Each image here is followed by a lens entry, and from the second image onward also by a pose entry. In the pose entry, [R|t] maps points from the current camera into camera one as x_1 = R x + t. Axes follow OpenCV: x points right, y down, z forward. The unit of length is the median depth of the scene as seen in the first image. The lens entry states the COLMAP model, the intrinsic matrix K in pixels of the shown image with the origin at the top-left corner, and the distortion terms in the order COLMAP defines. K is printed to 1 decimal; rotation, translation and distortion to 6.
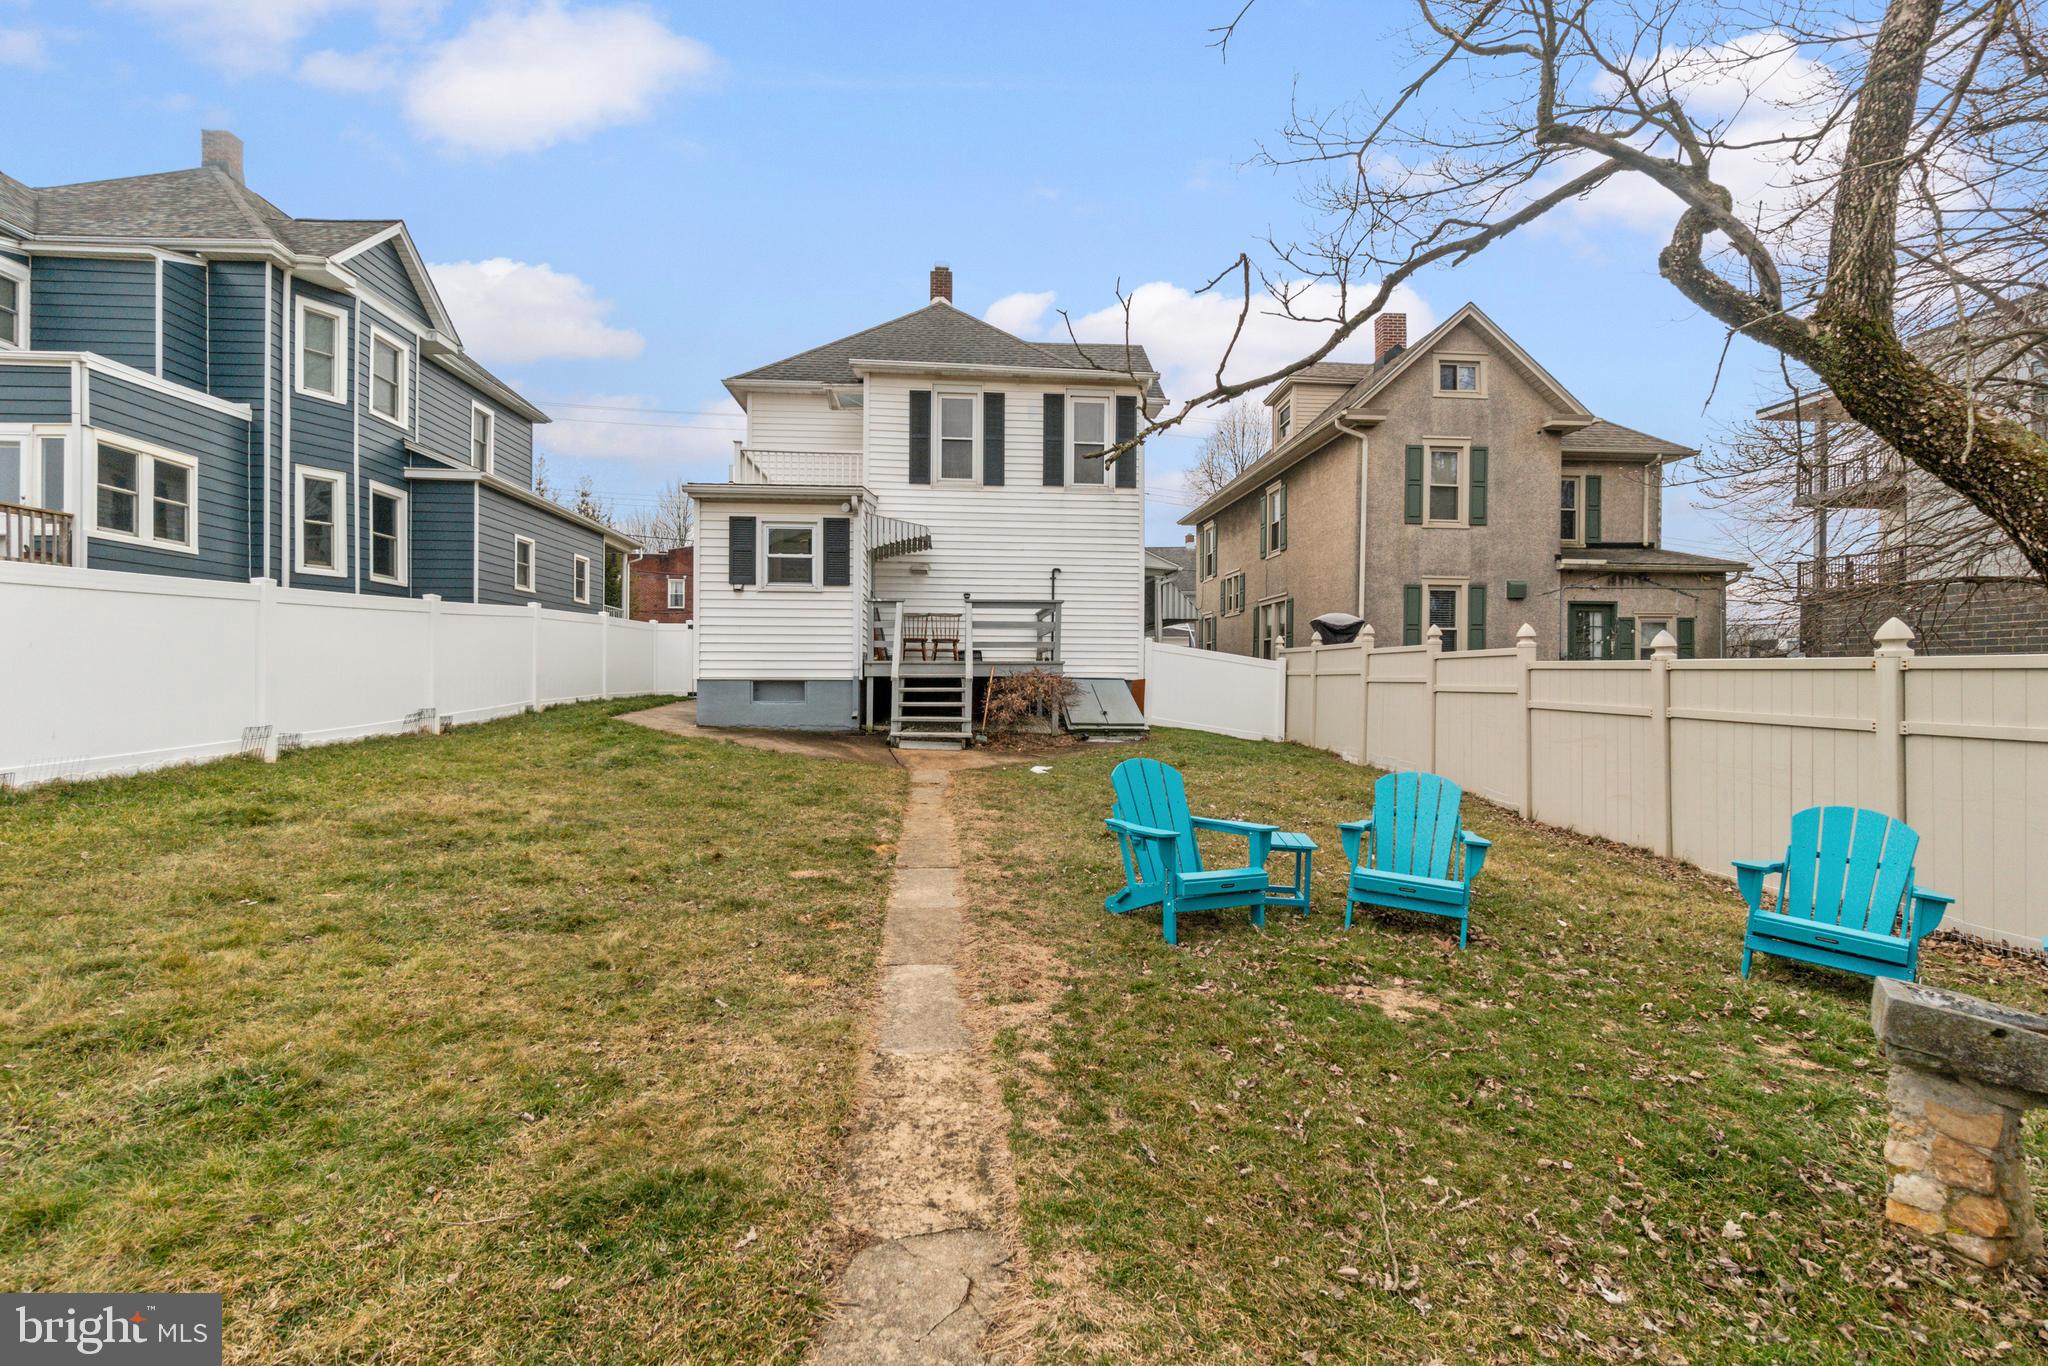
lens RADIAL K [[892.1, 0, 1014.0], [0, 892.1, 685.1], [0, 0, 1]] dist [-0.000134, -0.000859]
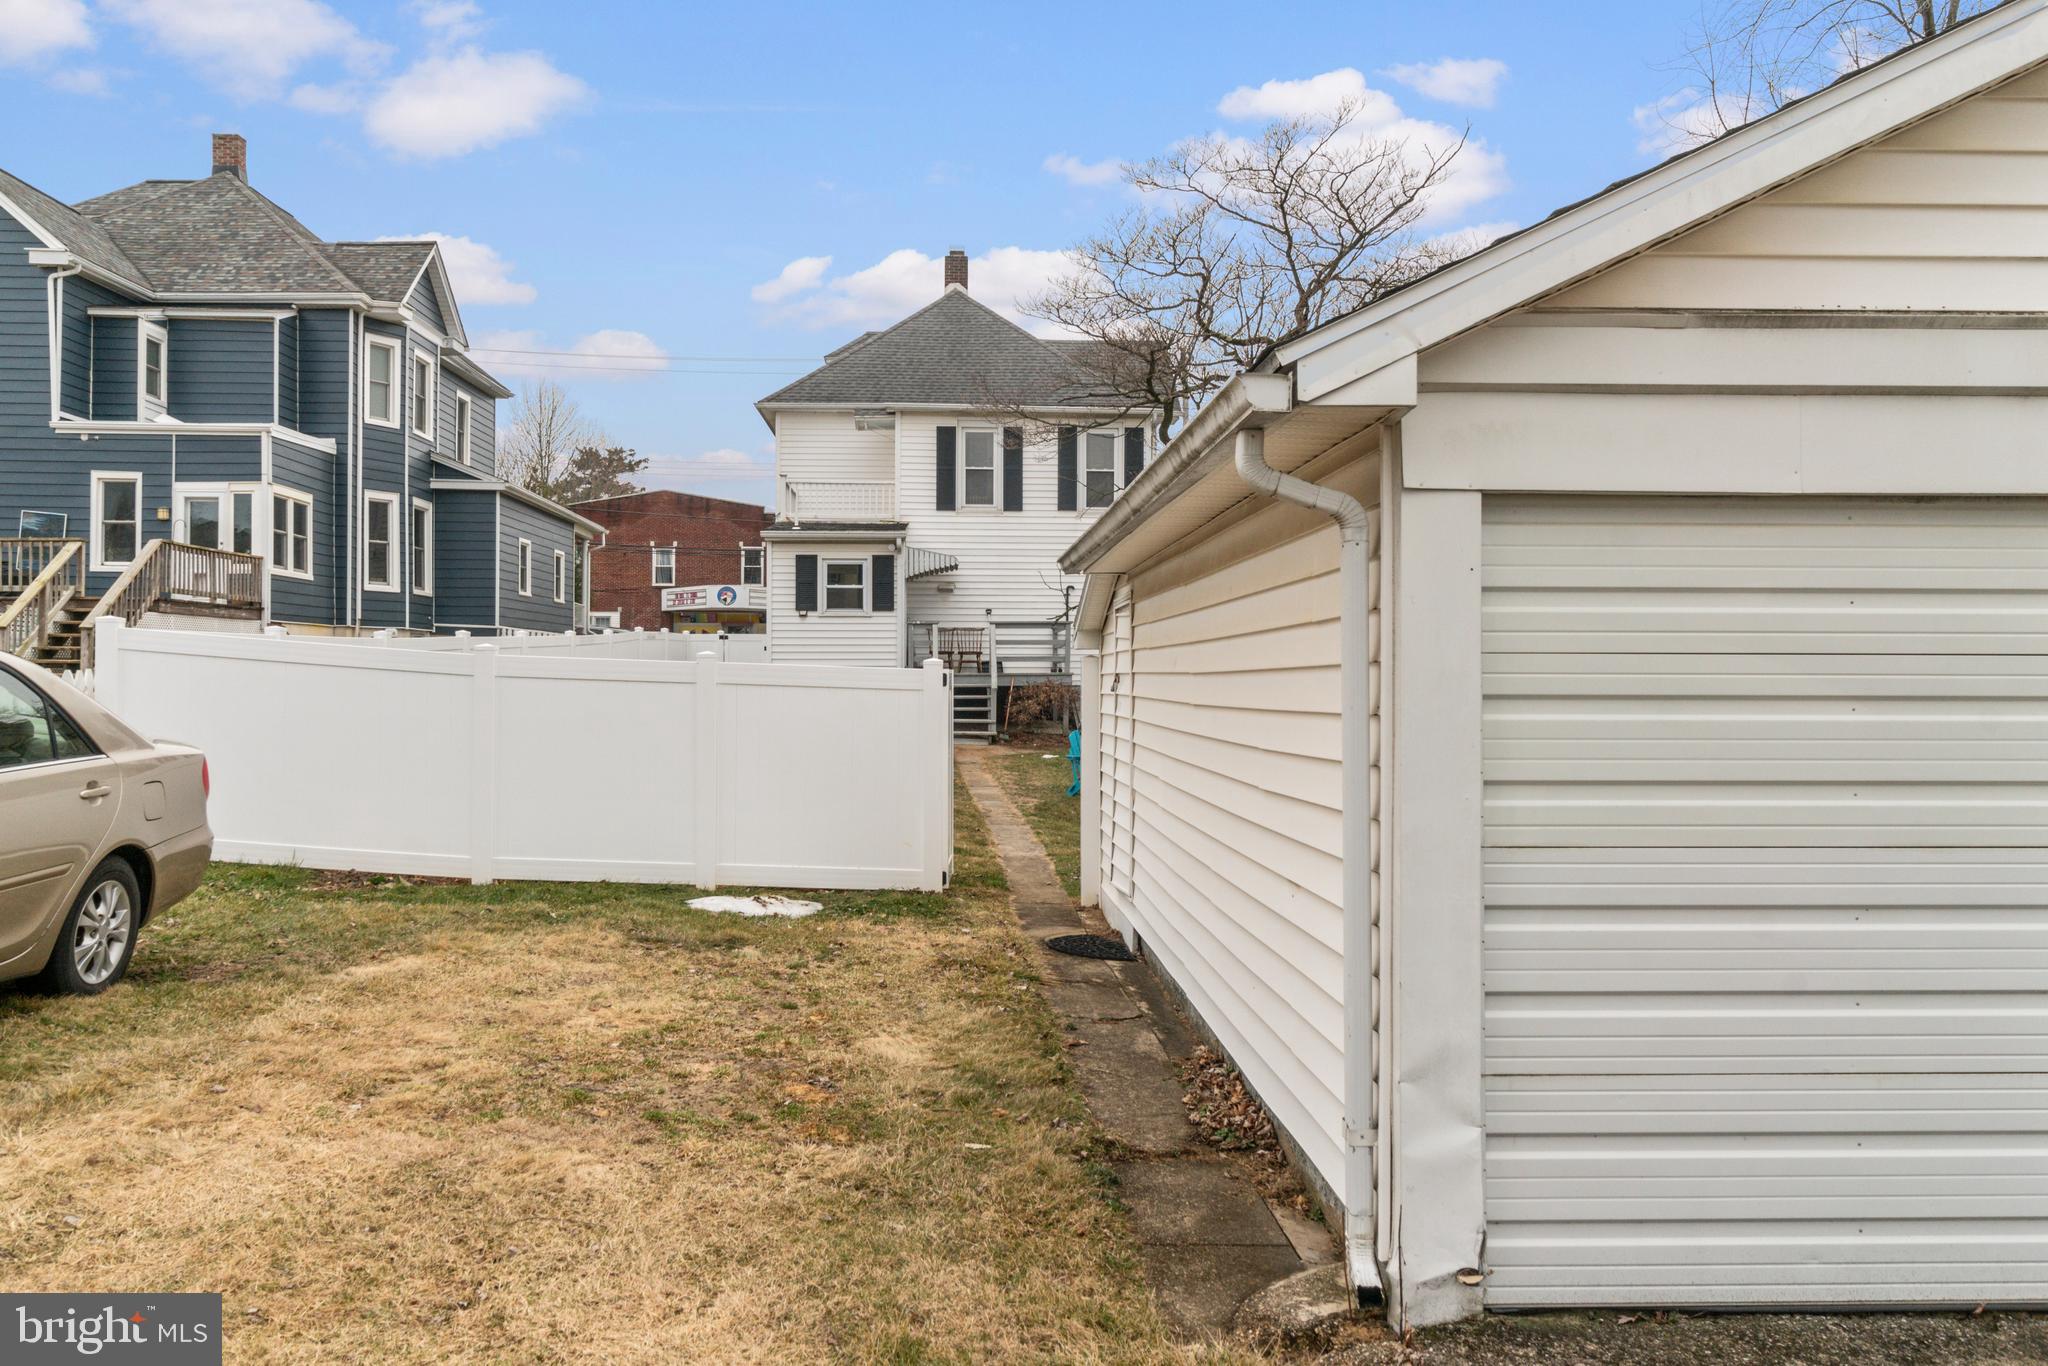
lens RADIAL K [[1602.8, 0, 1024.0], [0, 1602.8, 683.0], [0, 0, 1]] dist [-0.000627, -0.000086]
pose [[0.999897, -0.003281, -0.013937, 0.017903], [0.003248, 0.999992, -0.002451, -0.006978], [0.013945, 0.002406, 0.999900, -0.983083]]
